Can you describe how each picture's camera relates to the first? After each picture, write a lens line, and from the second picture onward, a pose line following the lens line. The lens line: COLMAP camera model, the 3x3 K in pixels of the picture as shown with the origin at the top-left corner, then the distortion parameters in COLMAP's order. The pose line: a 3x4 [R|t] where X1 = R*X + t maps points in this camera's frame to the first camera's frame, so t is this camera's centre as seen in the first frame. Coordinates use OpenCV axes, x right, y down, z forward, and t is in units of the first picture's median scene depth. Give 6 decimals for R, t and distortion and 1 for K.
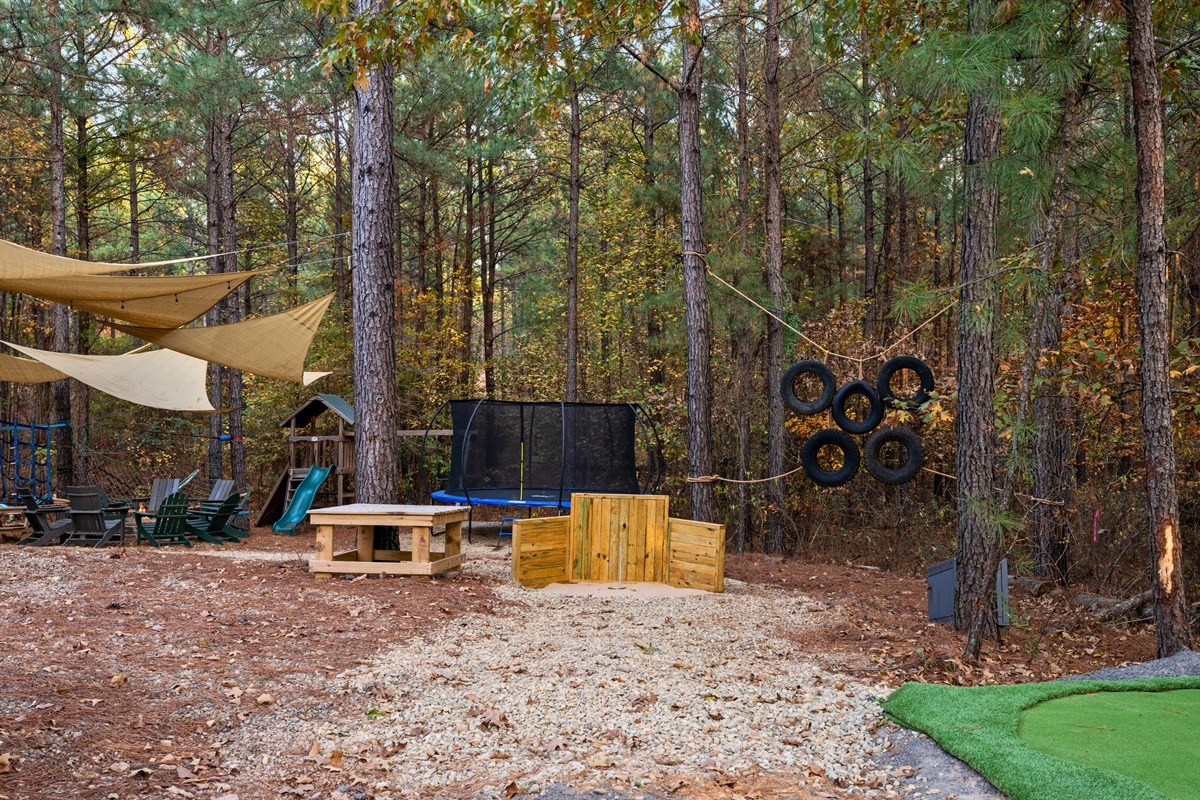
lens RADIAL K [[1083.2, 0, 604.5], [0, 1083.2, 397.6], [0, 0, 1]] dist [-0.012587, 0.000000]
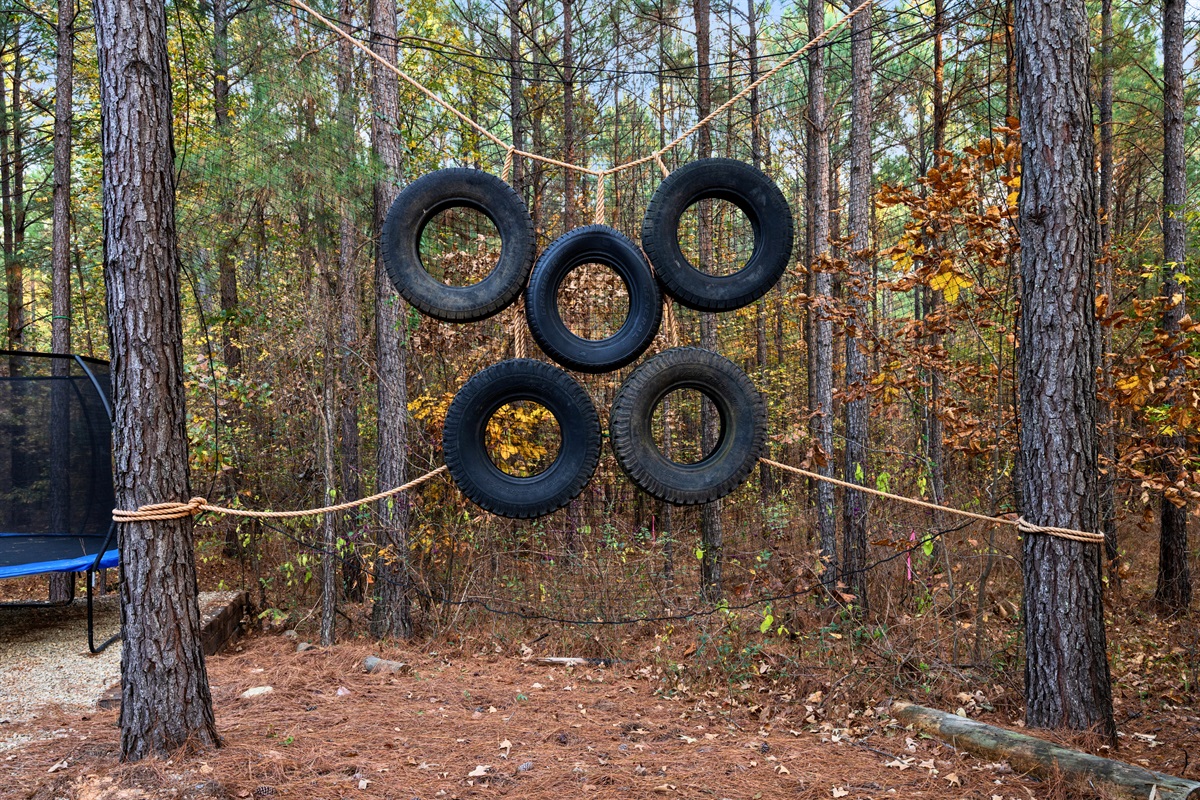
lens RADIAL K [[957.6, 0, 601.9], [0, 957.6, 407.6], [0, 0, 1]] dist [-0.011982, -0.000356]
pose [[0.937476, -0.005182, 0.348011, 0.118849], [0.012222, 0.999763, -0.018037, 0.049721], [-0.347835, 0.021163, 0.937317, 0.670488]]
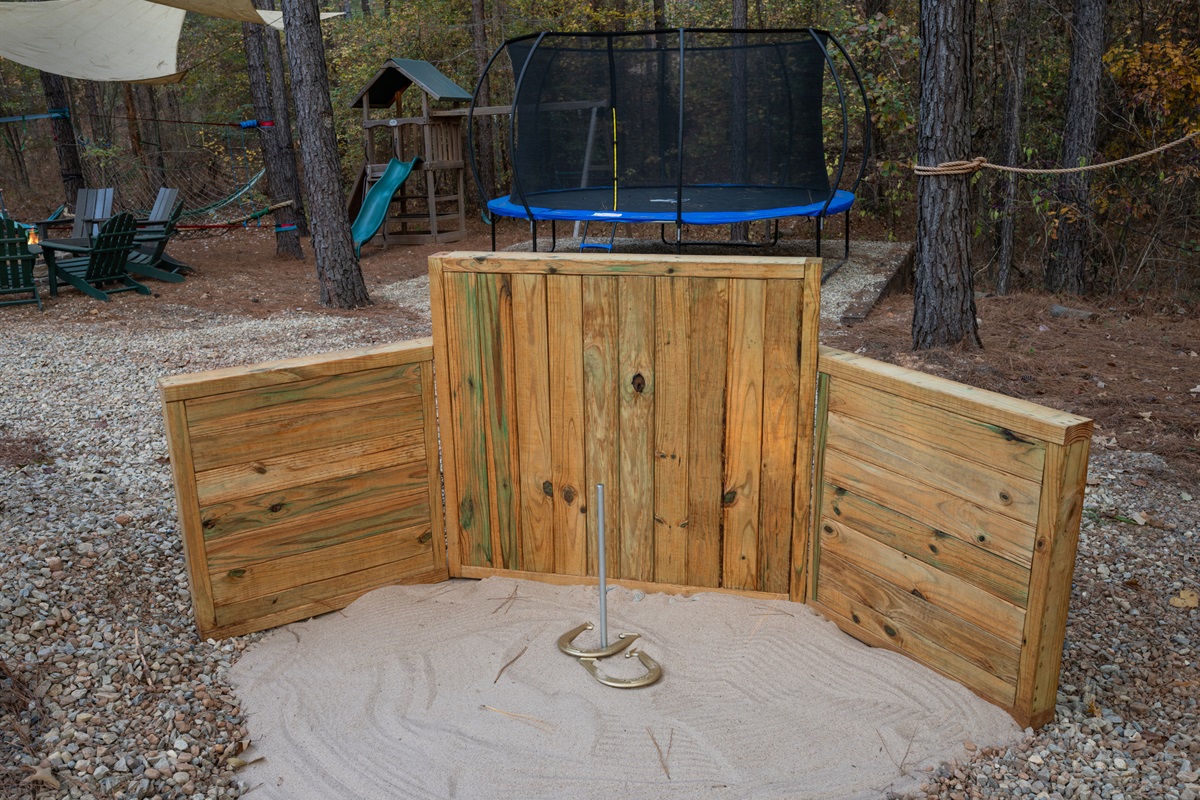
lens RADIAL K [[1063.7, 0, 601.3], [0, 1063.7, 403.4], [0, 0, 1]] dist [-0.009007, 0.004085]
pose [[0.978794, 0.016227, -0.204205, 0.041898], [0.043915, 0.957059, 0.286547, 0.036380], [0.200086, -0.289438, 0.936051, 0.533892]]
